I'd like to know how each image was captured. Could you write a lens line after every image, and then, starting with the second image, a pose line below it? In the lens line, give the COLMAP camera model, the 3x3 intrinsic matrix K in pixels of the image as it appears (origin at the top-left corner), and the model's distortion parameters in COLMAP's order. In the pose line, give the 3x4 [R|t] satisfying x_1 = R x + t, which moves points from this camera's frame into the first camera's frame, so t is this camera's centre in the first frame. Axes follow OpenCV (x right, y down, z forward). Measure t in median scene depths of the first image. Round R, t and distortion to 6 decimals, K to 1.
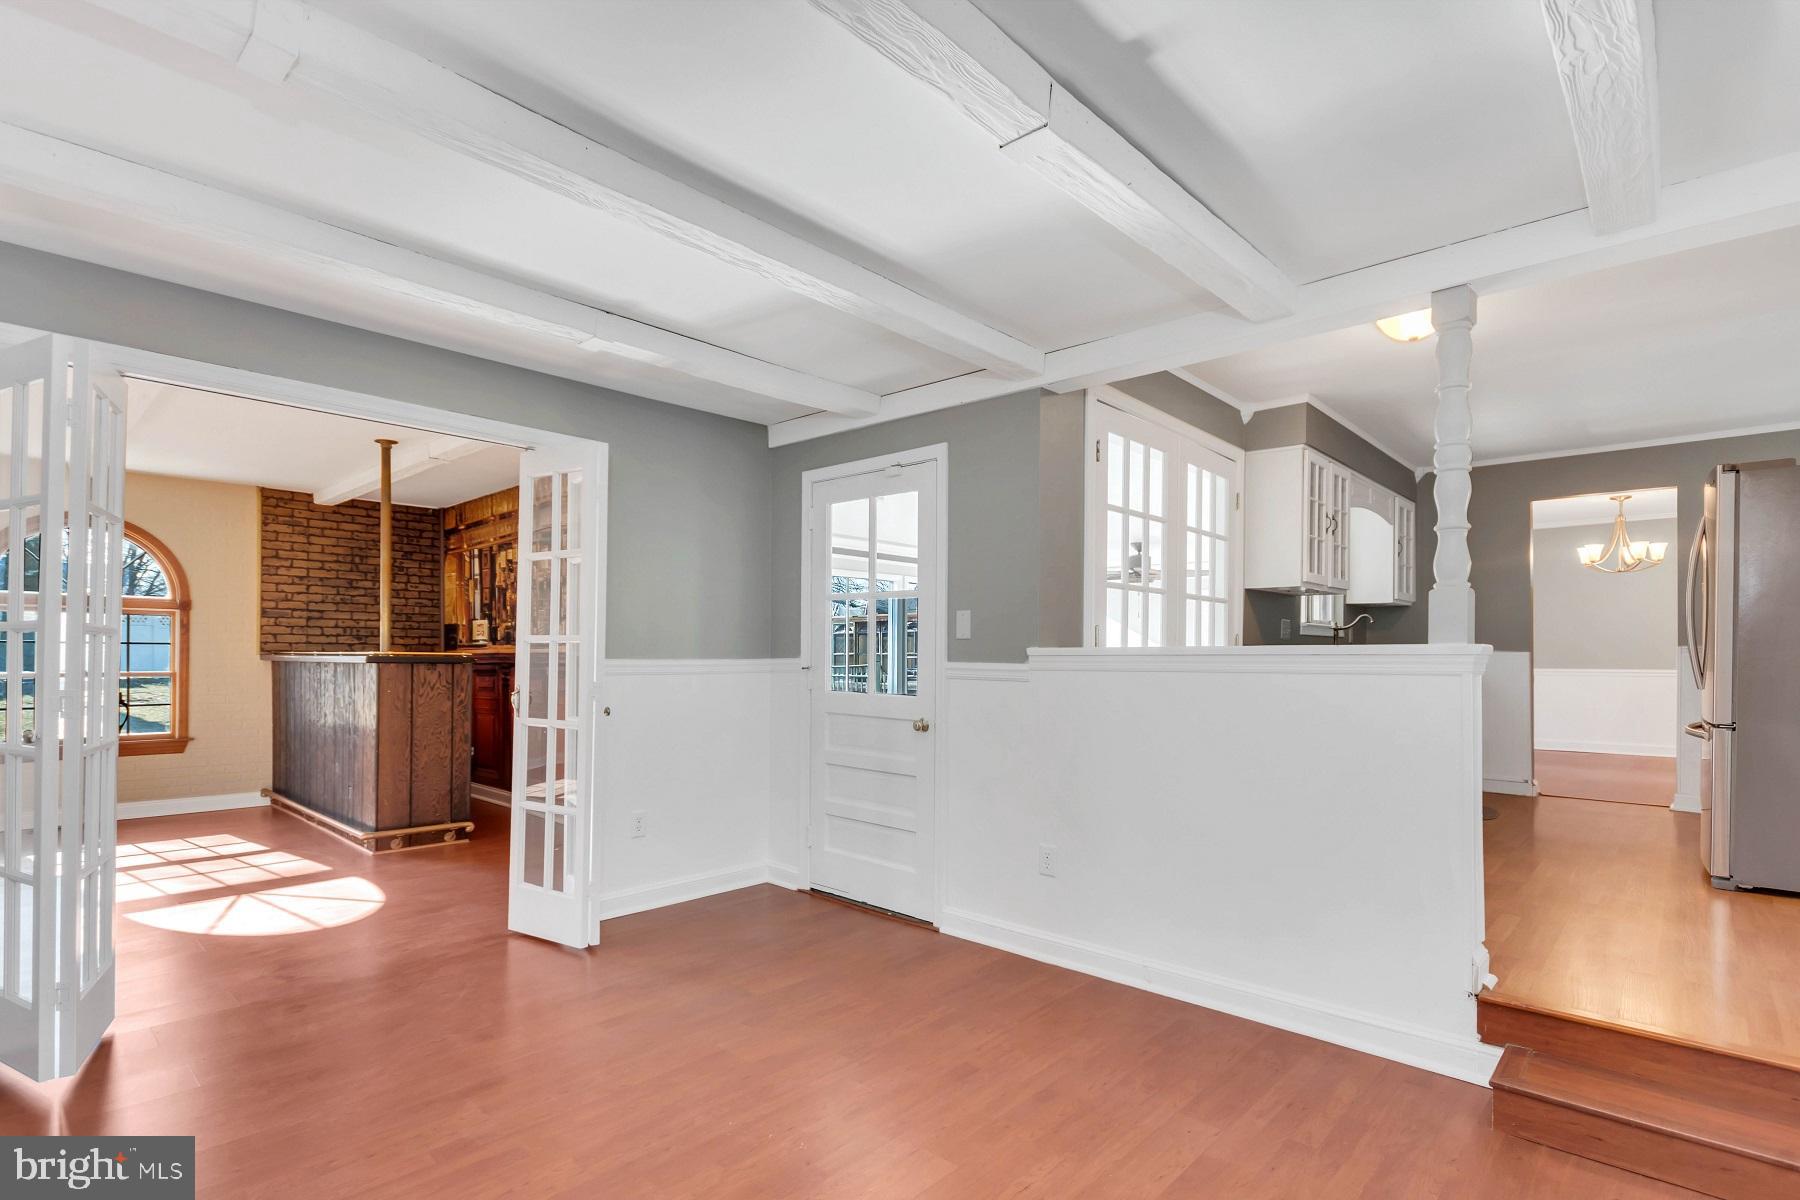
lens RADIAL K [[859.4, 0, 893.9], [0, 859.4, 656.7], [0, 0, 1]] dist [-0.005108, 0.000398]
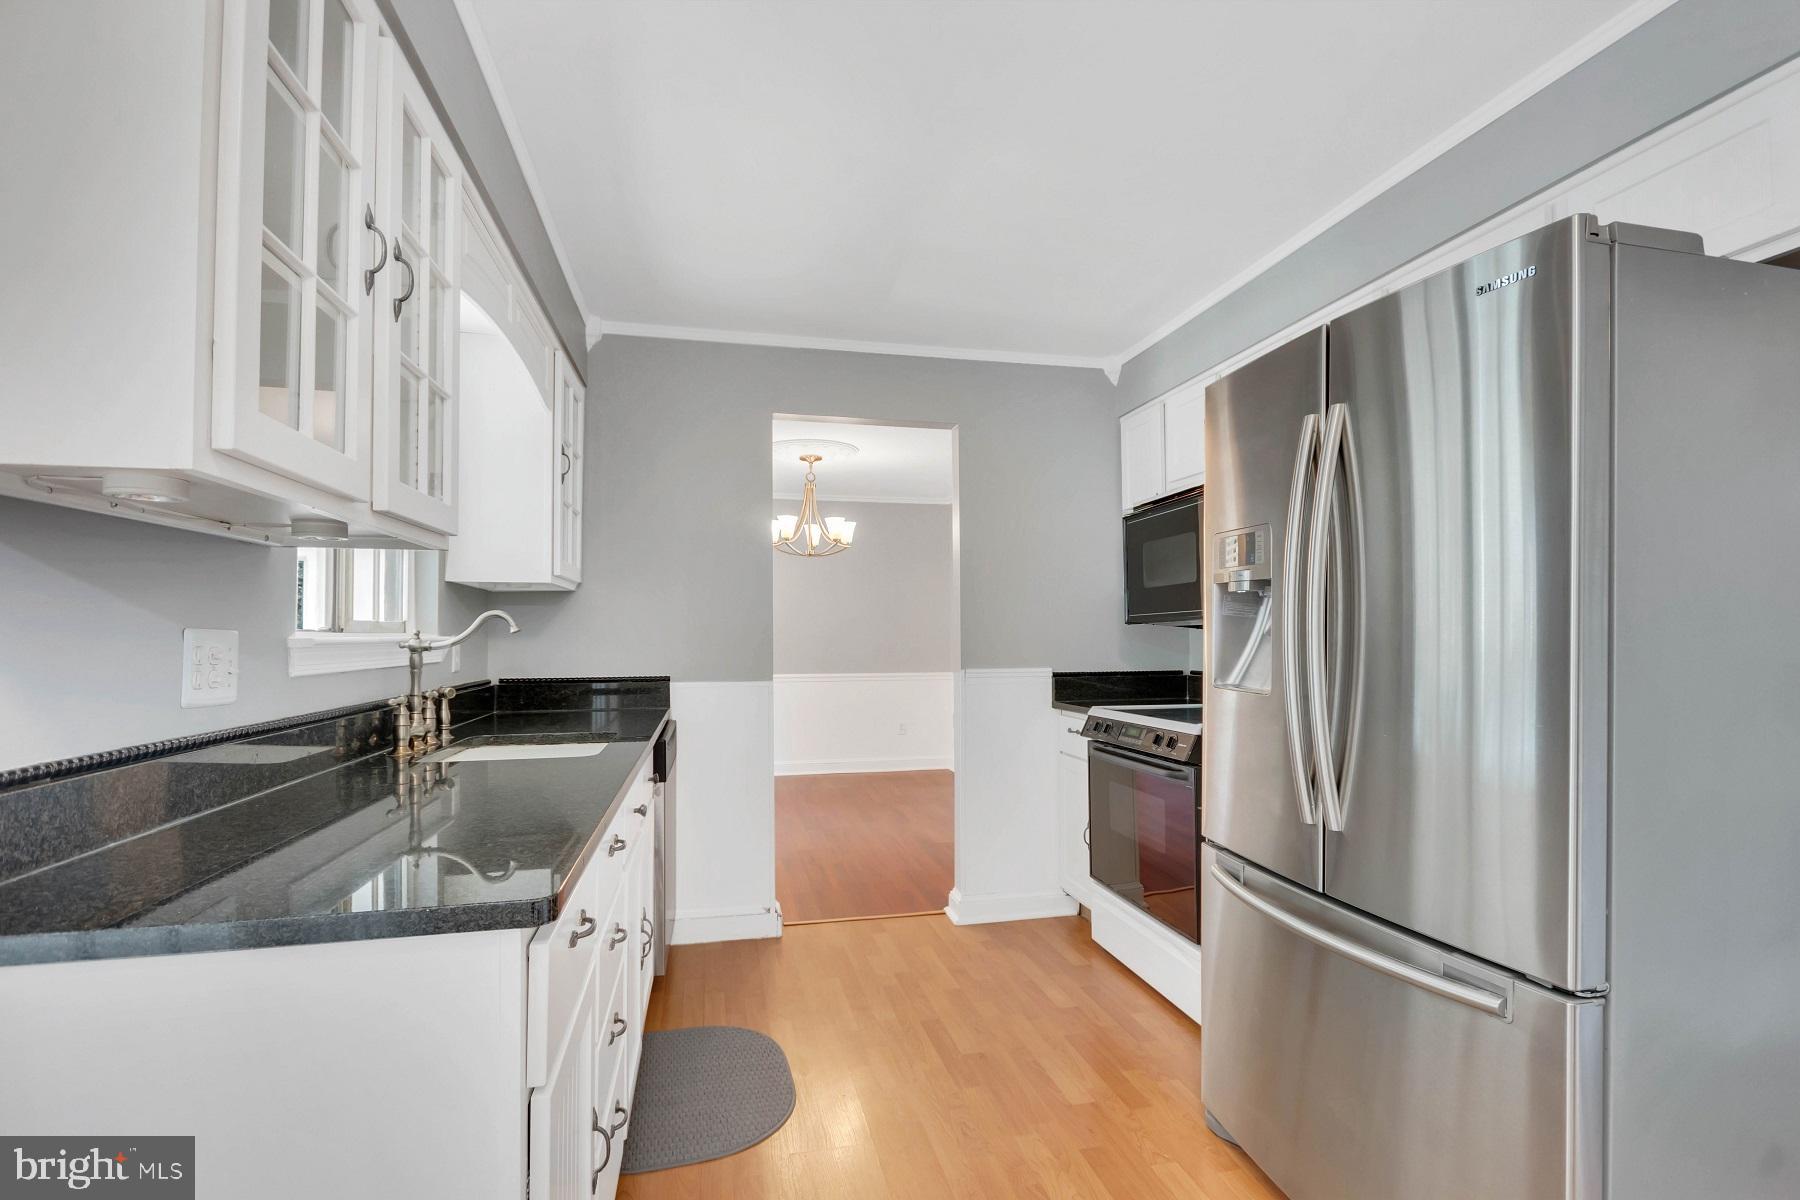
lens RADIAL K [[859.4, 0, 906.5], [0, 859.4, 618.6], [0, 0, 1]] dist [-0.005108, 0.000398]
pose [[0.562504, 0.009650, 0.826738, 0.334547], [0.005670, 0.999863, -0.015528, -0.038273], [-0.826775, 0.013422, 0.562373, 0.631679]]
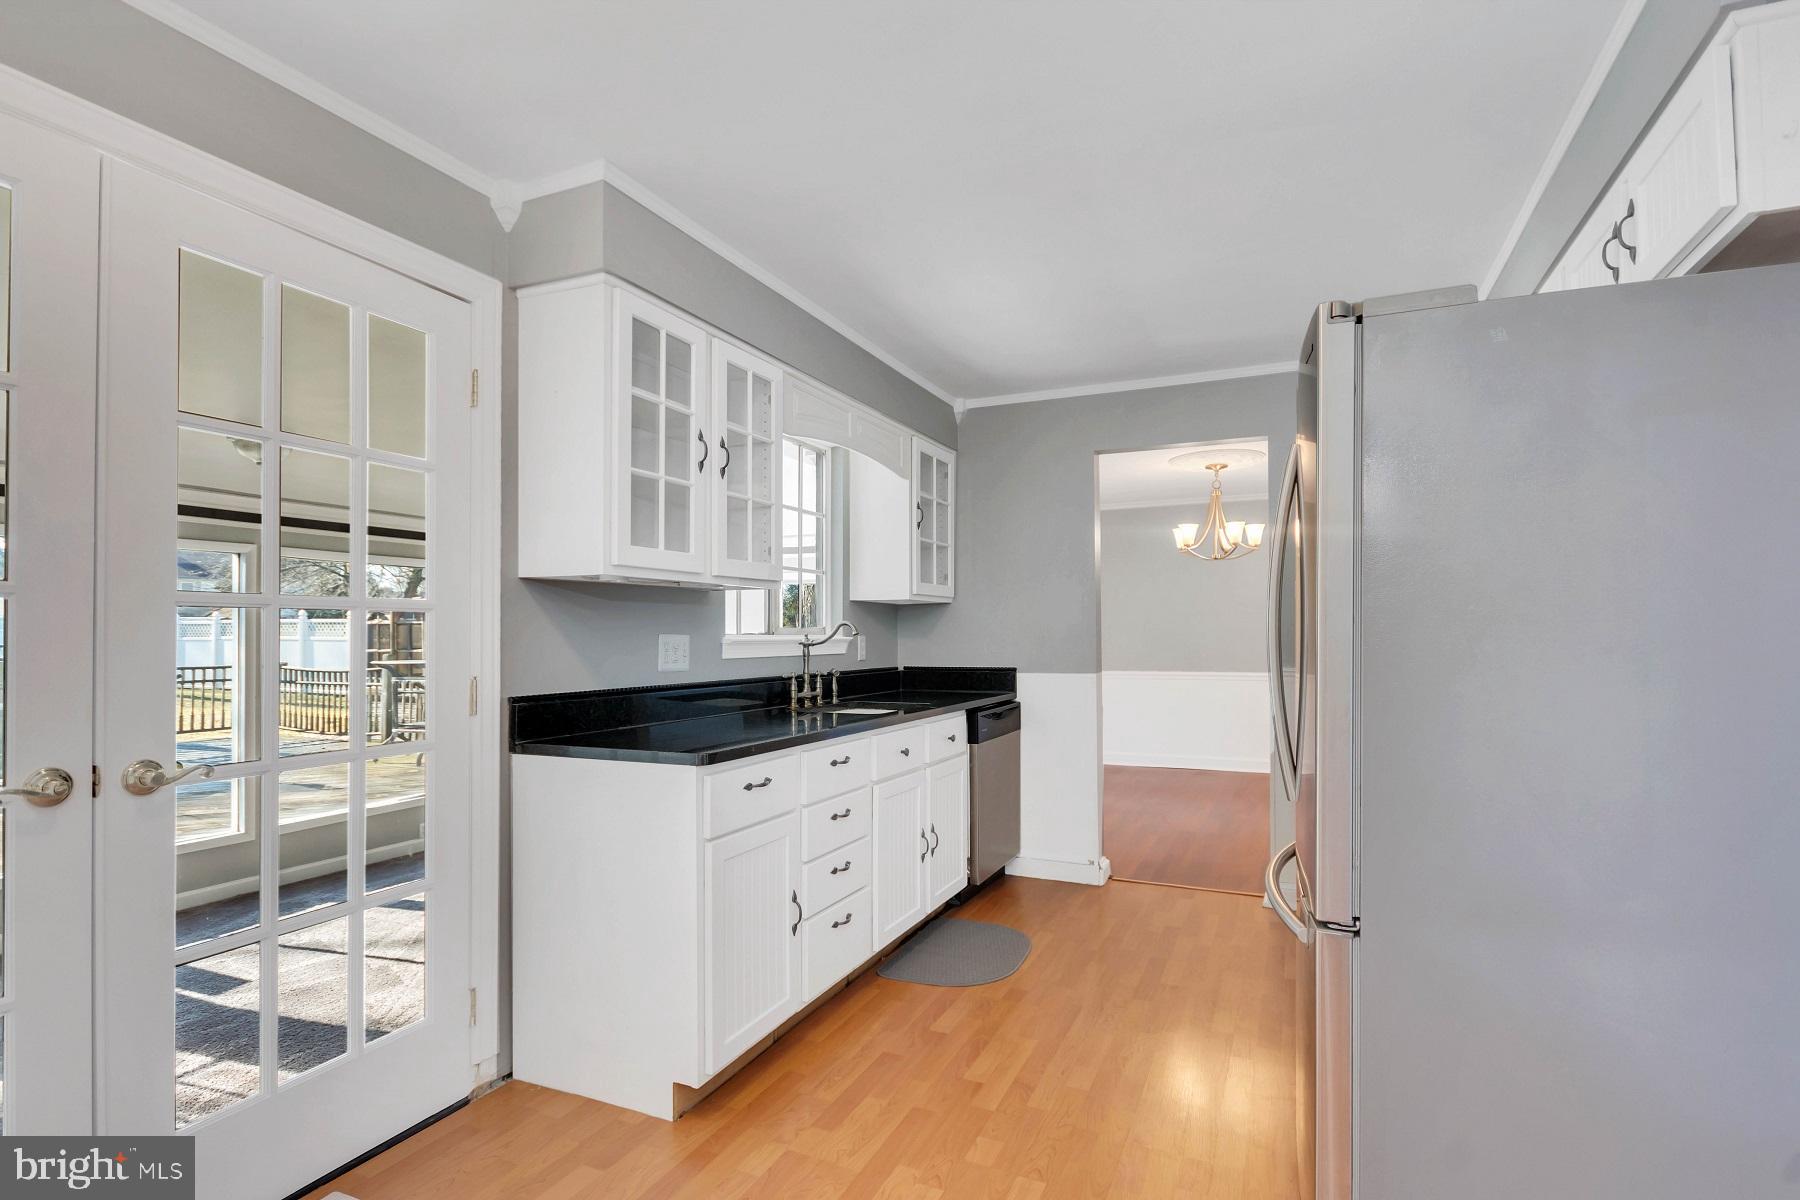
lens RADIAL K [[859.4, 0, 888.0], [0, 859.4, 629.0], [0, 0, 1]] dist [-0.005108, 0.000398]
pose [[0.953269, -0.005213, 0.302077, 0.393190], [0.006886, 0.999966, -0.004473, -0.040309], [-0.302043, 0.006345, 0.953273, 0.412473]]
